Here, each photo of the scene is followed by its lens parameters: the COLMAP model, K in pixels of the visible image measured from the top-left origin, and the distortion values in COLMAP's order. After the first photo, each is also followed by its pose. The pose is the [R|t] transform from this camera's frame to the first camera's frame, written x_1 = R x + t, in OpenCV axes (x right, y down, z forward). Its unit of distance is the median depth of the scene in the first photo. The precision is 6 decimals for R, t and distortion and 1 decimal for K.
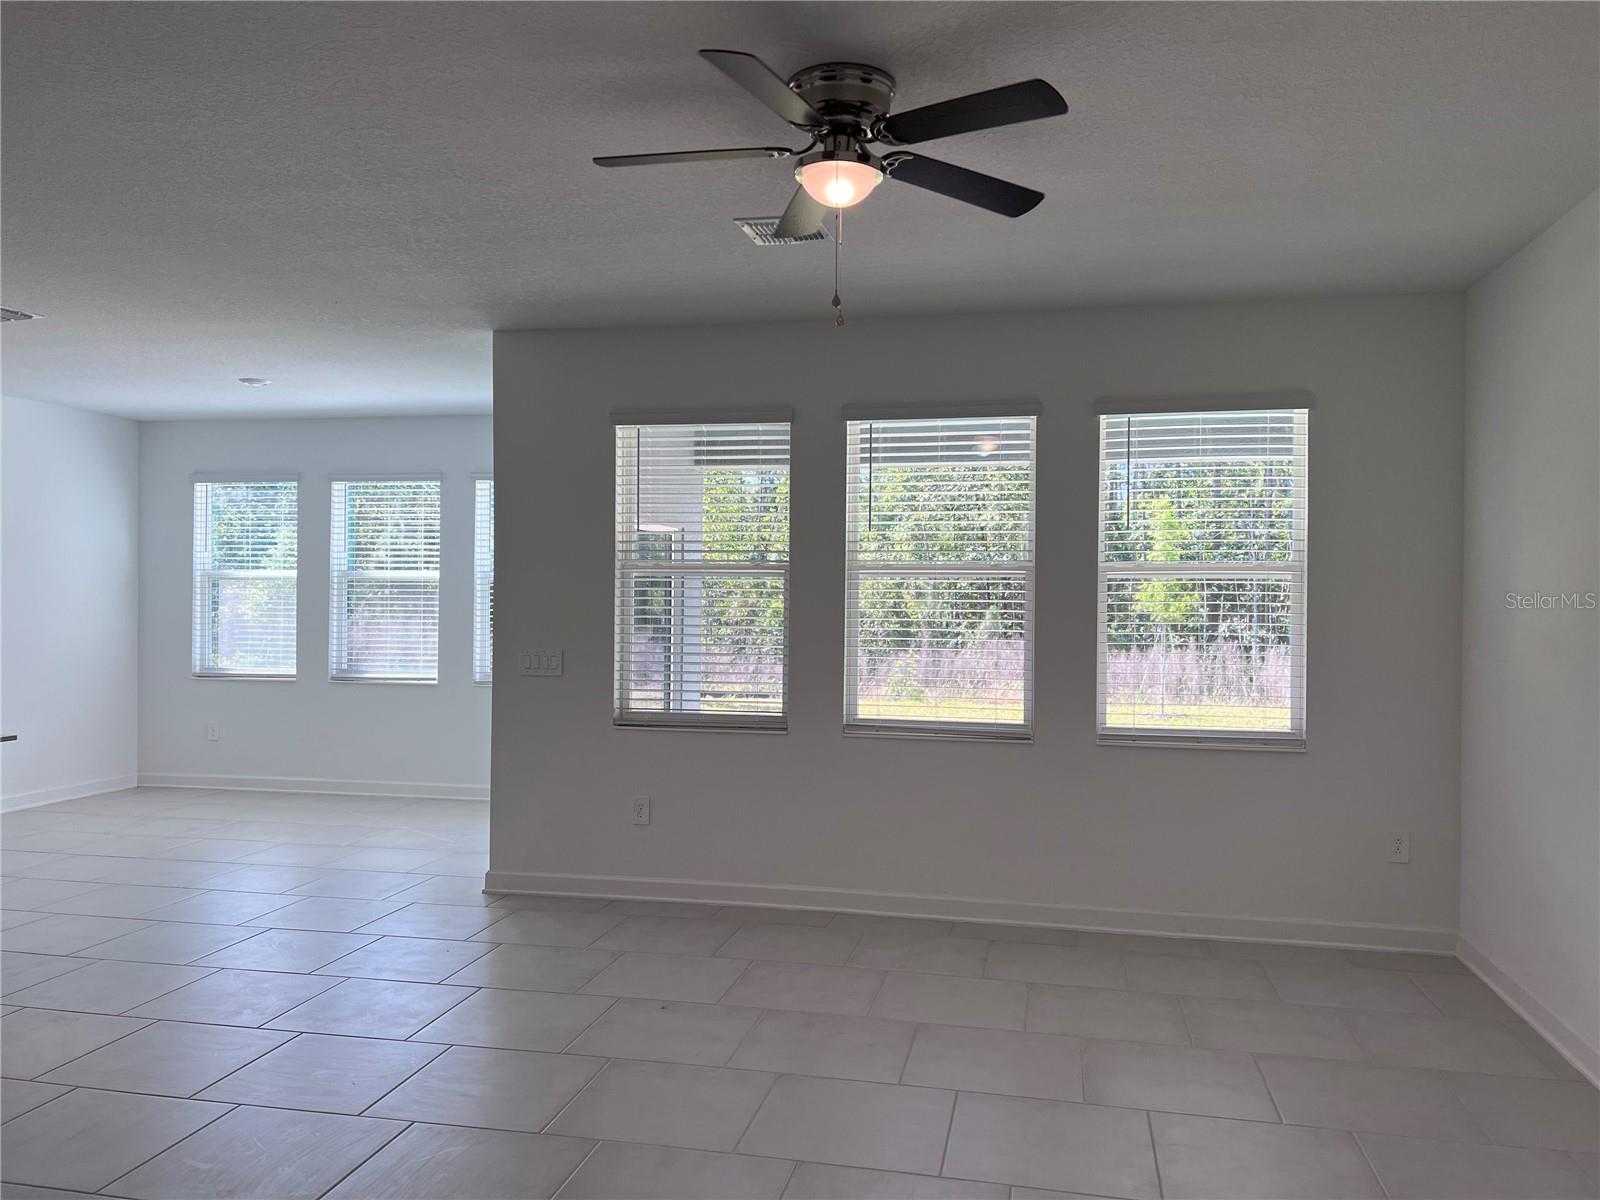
lens RADIAL K [[1201.9, 0, 800.0], [0, 1201.9, 600.0], [0, 0, 1]] dist [0.050523, -0.056460]
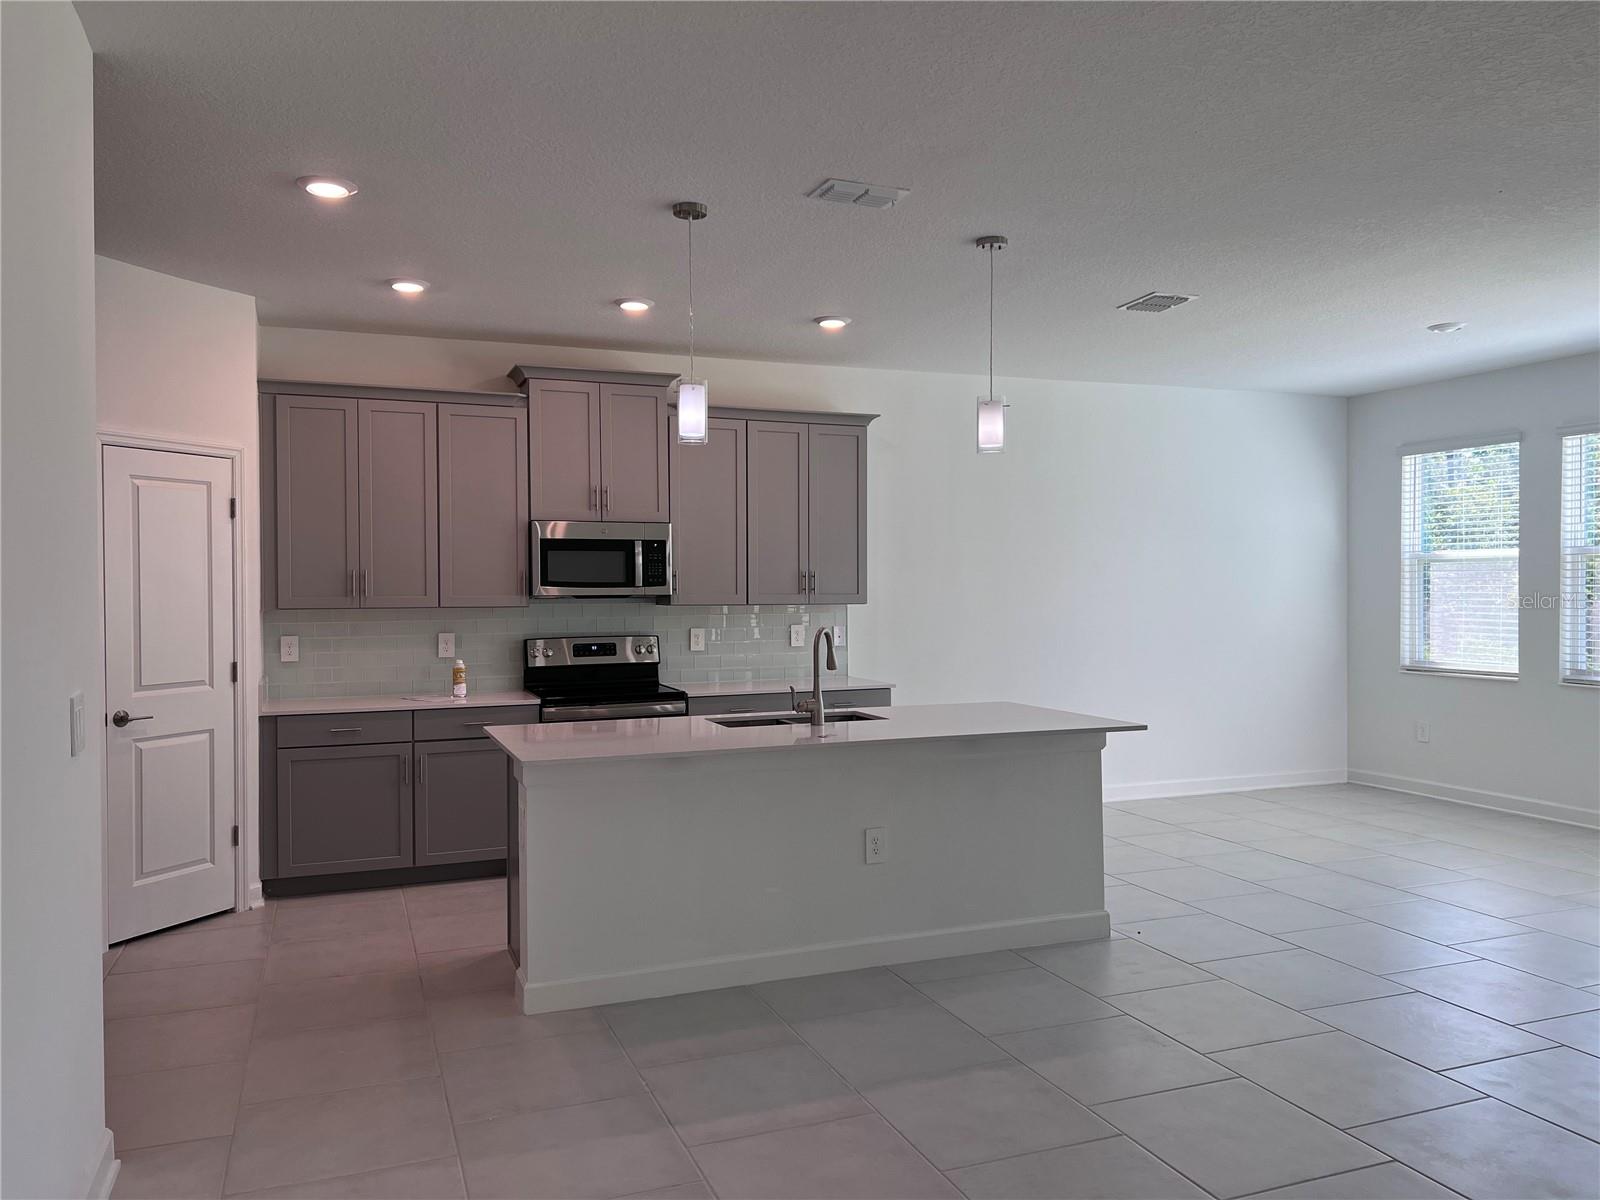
lens RADIAL K [[1201.9, 0, 800.0], [0, 1201.9, 600.0], [0, 0, 1]] dist [0.050523, -0.056460]
pose [[0.555637, -0.001139, -0.831424, 0.004589], [0.010495, 0.999929, 0.005644, 0.001110], [0.831359, -0.011862, 0.555609, 0.122188]]
